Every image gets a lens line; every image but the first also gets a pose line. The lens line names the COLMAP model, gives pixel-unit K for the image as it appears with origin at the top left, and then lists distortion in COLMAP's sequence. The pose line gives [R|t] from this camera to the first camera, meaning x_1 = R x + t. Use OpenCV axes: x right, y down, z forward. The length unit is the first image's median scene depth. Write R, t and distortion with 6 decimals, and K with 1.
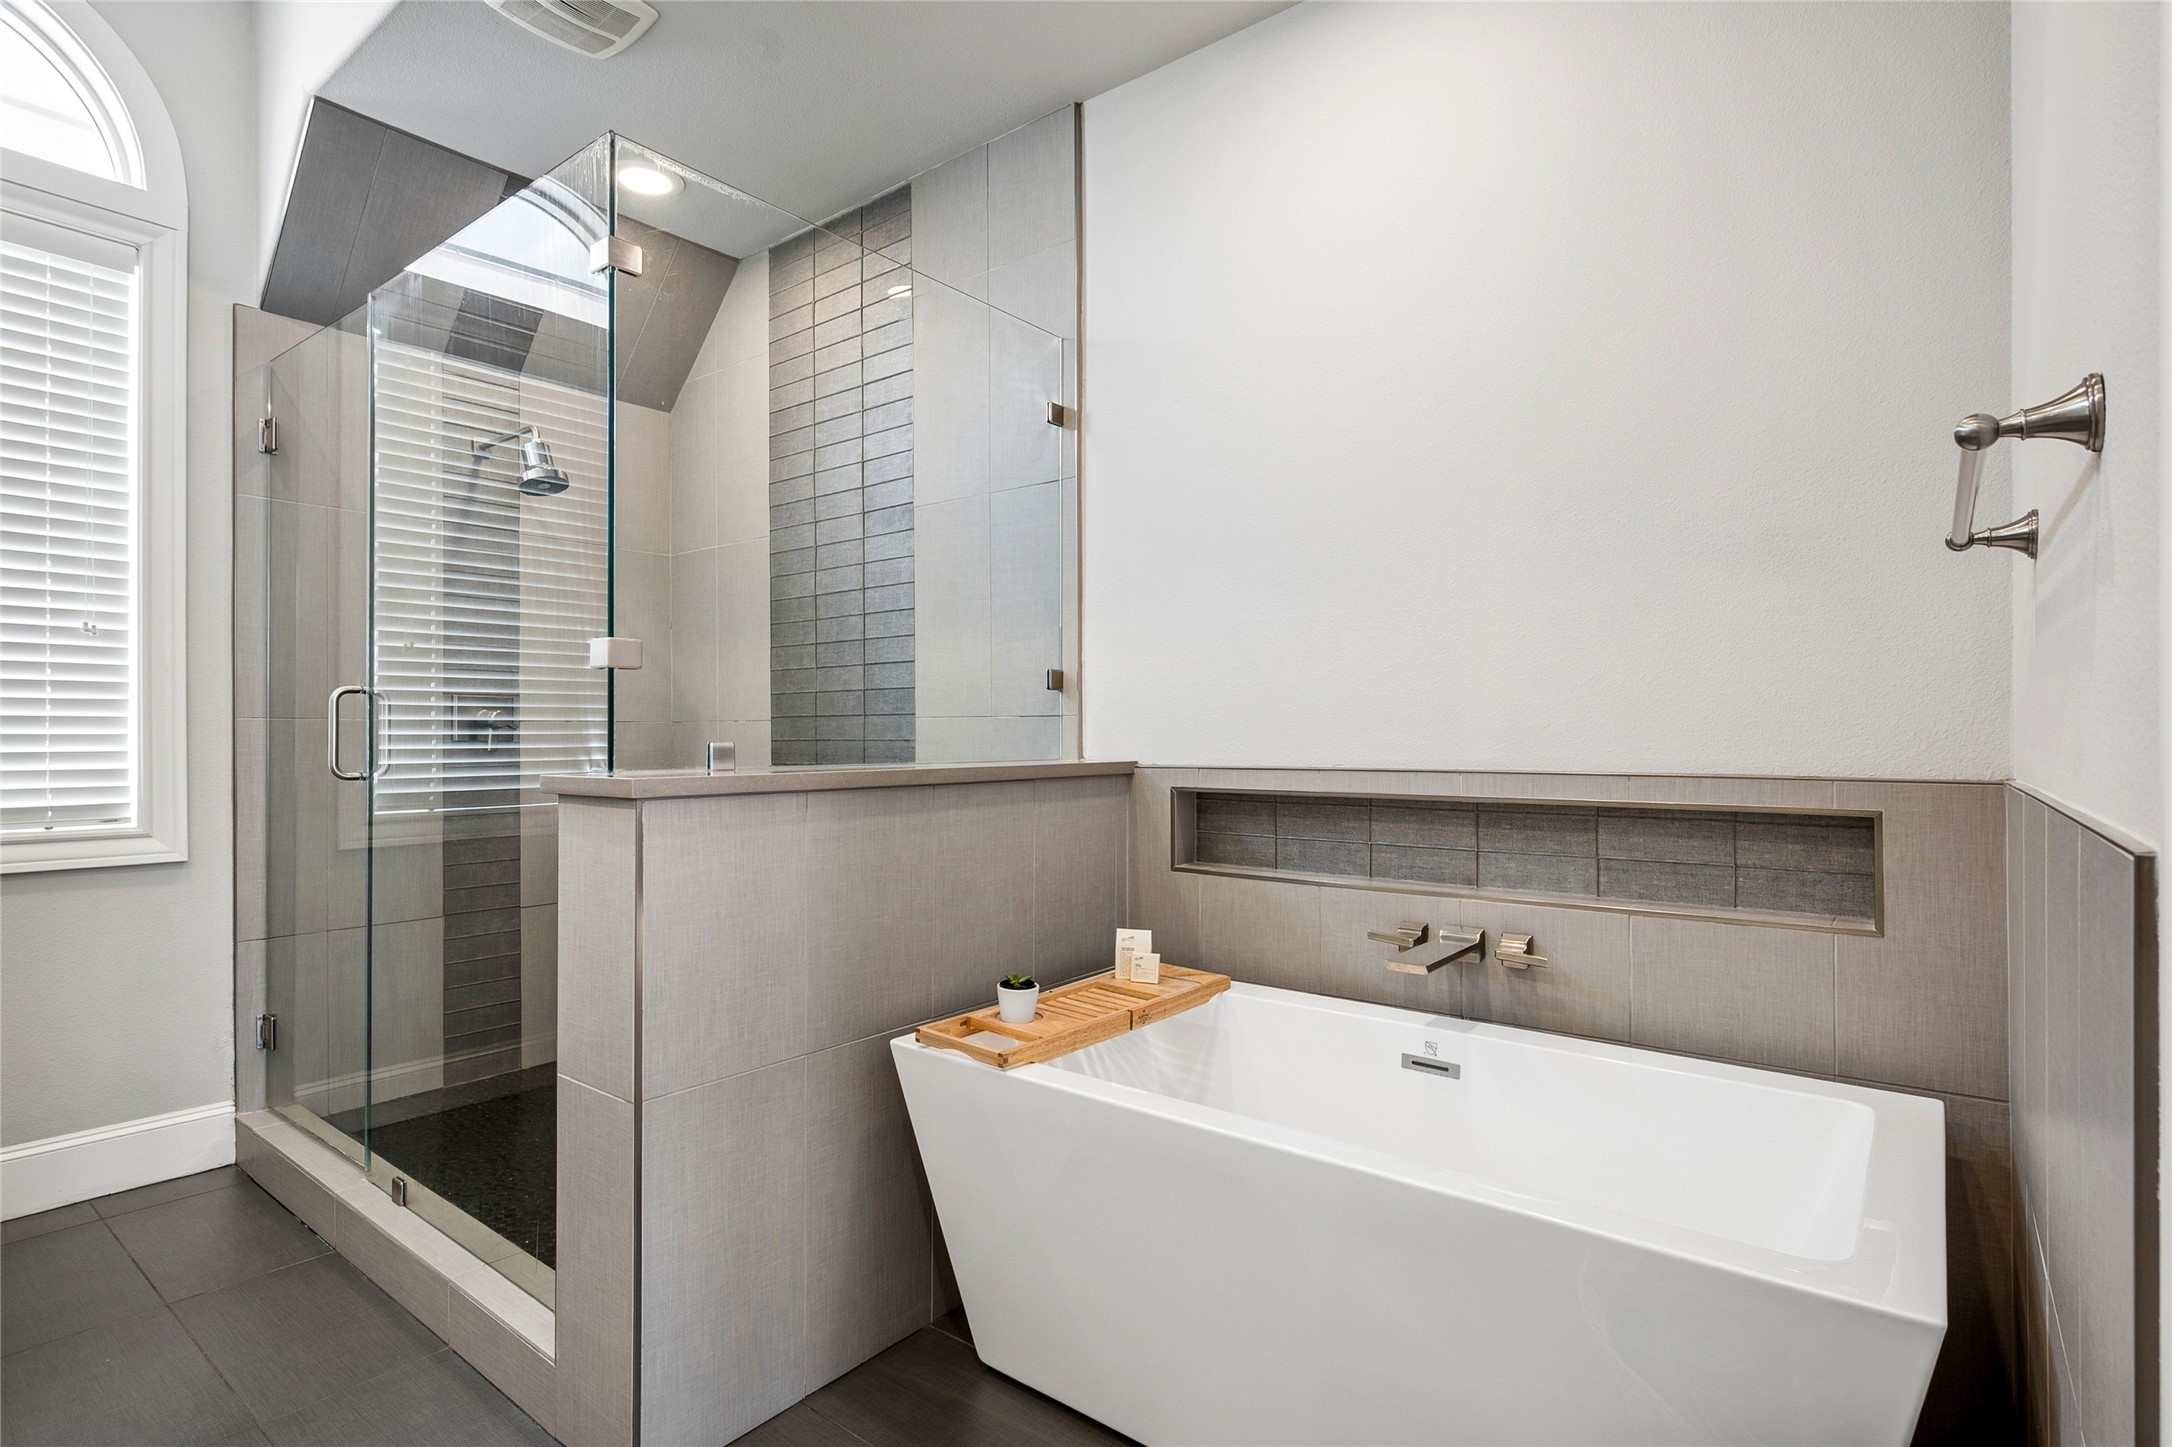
lens RADIAL K [[1067.2, 0, 1090.9], [0, 1067.2, 734.9], [0, 0, 1]] dist [-0.001363, -0.003346]
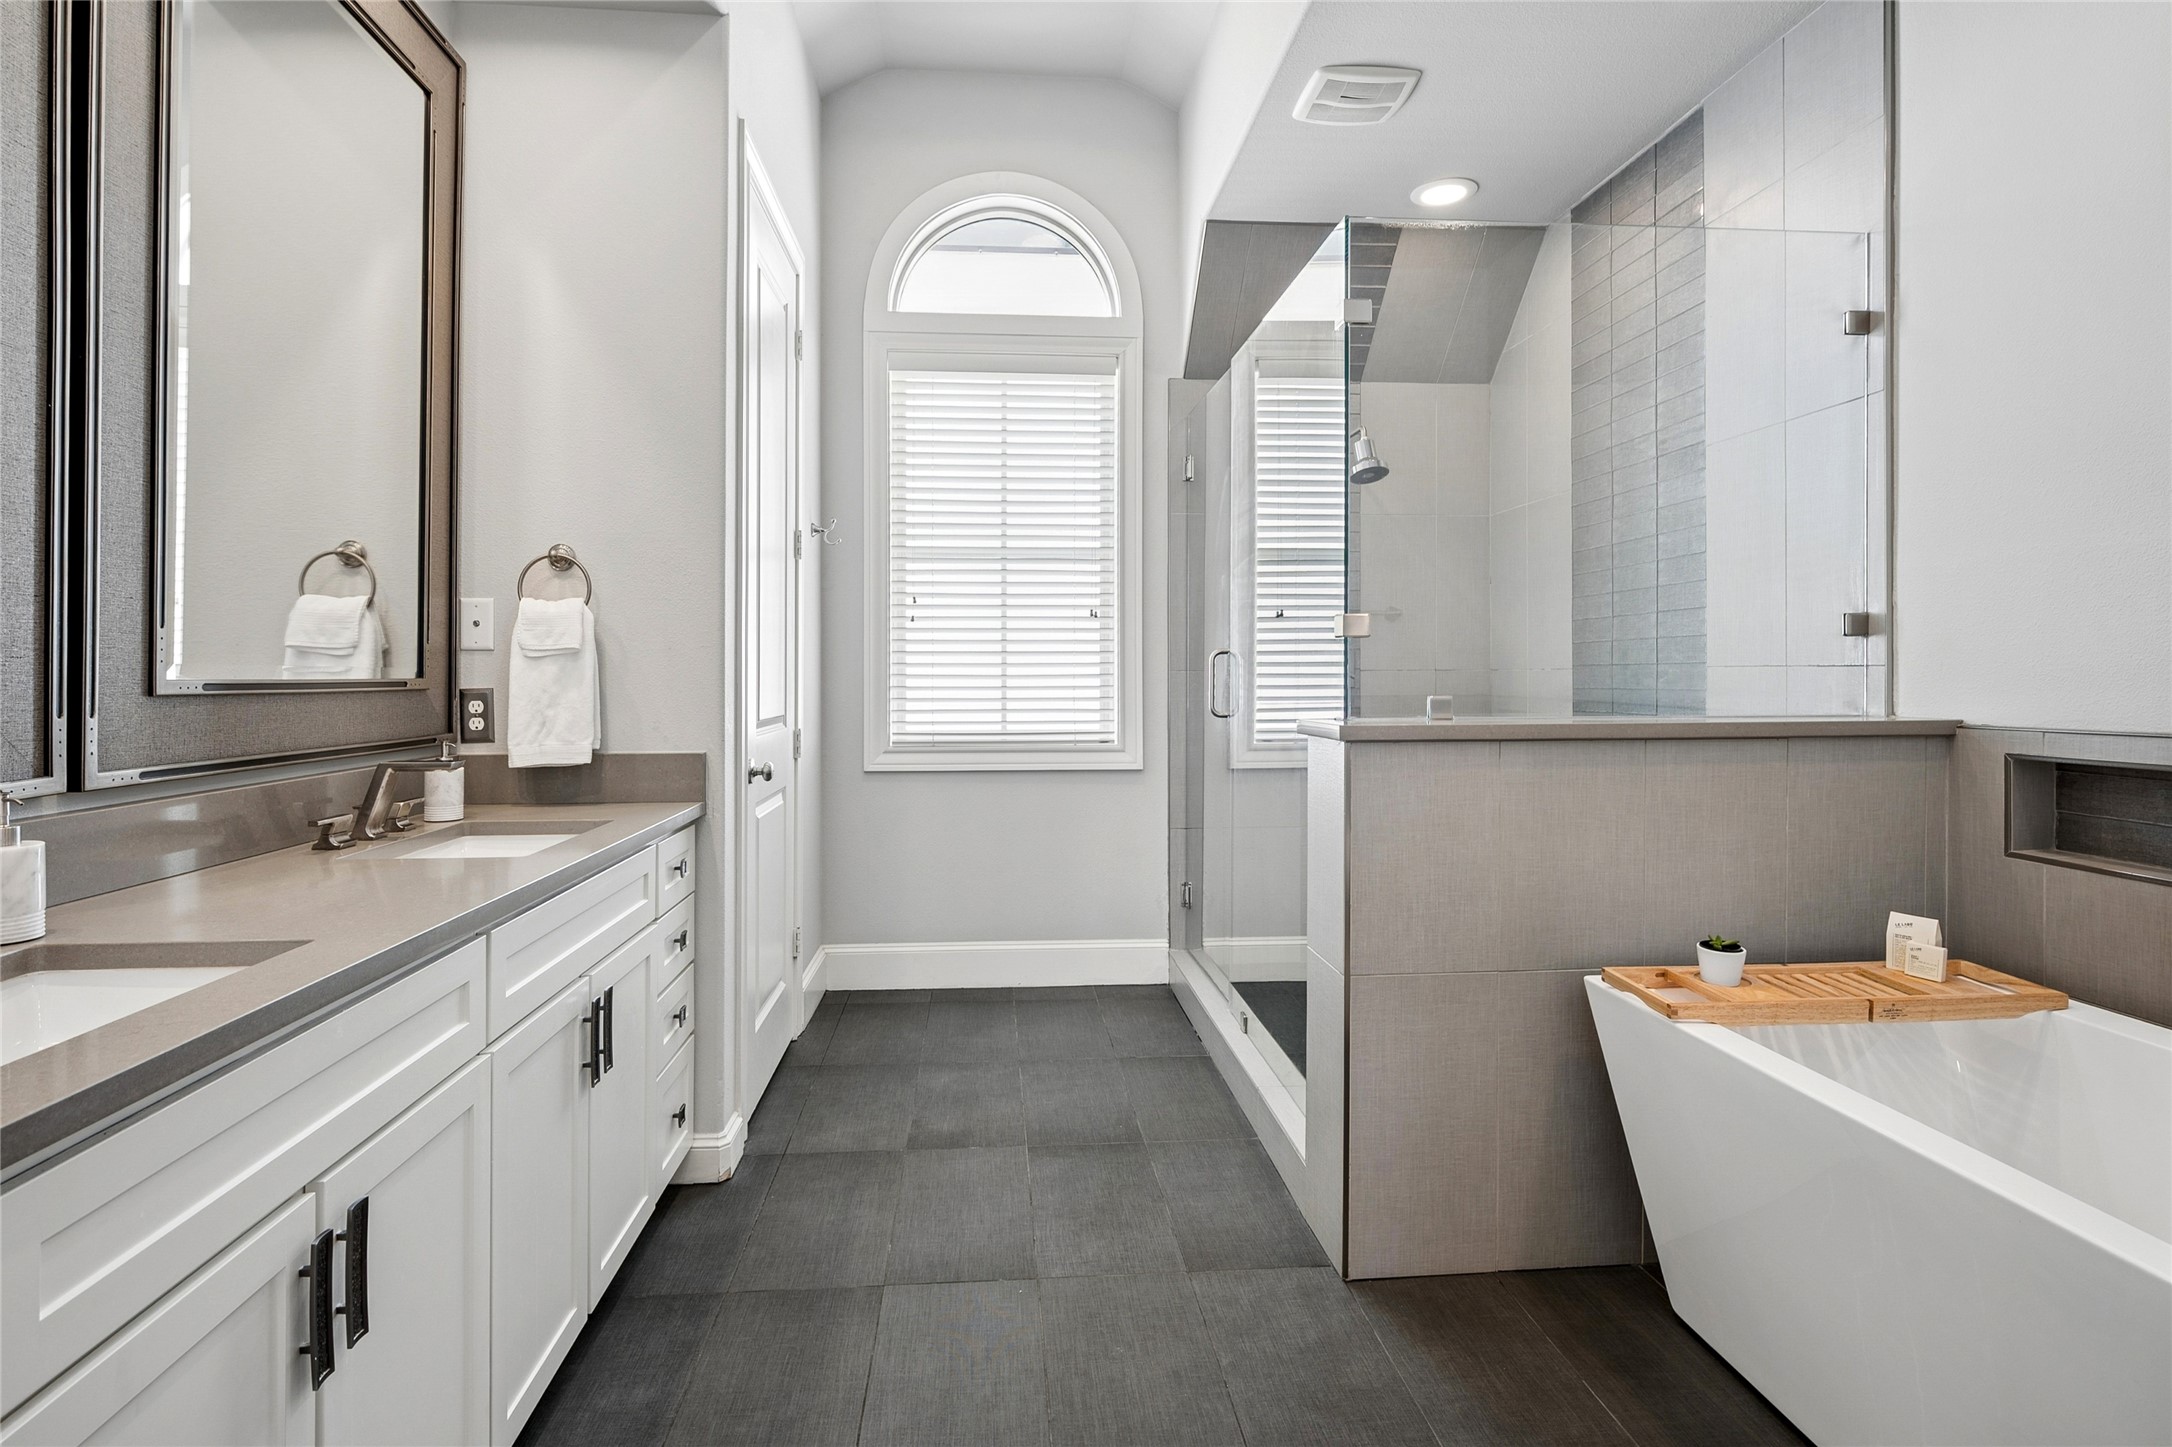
lens RADIAL K [[1067.2, 0, 1068.3], [0, 1067.2, 671.0], [0, 0, 1]] dist [-0.001363, -0.003346]
pose [[0.678312, -0.005805, -0.734751, 0.200373], [0.003964, 0.999983, -0.004241, -0.014730], [0.734763, -0.000036, 0.678324, -0.086621]]
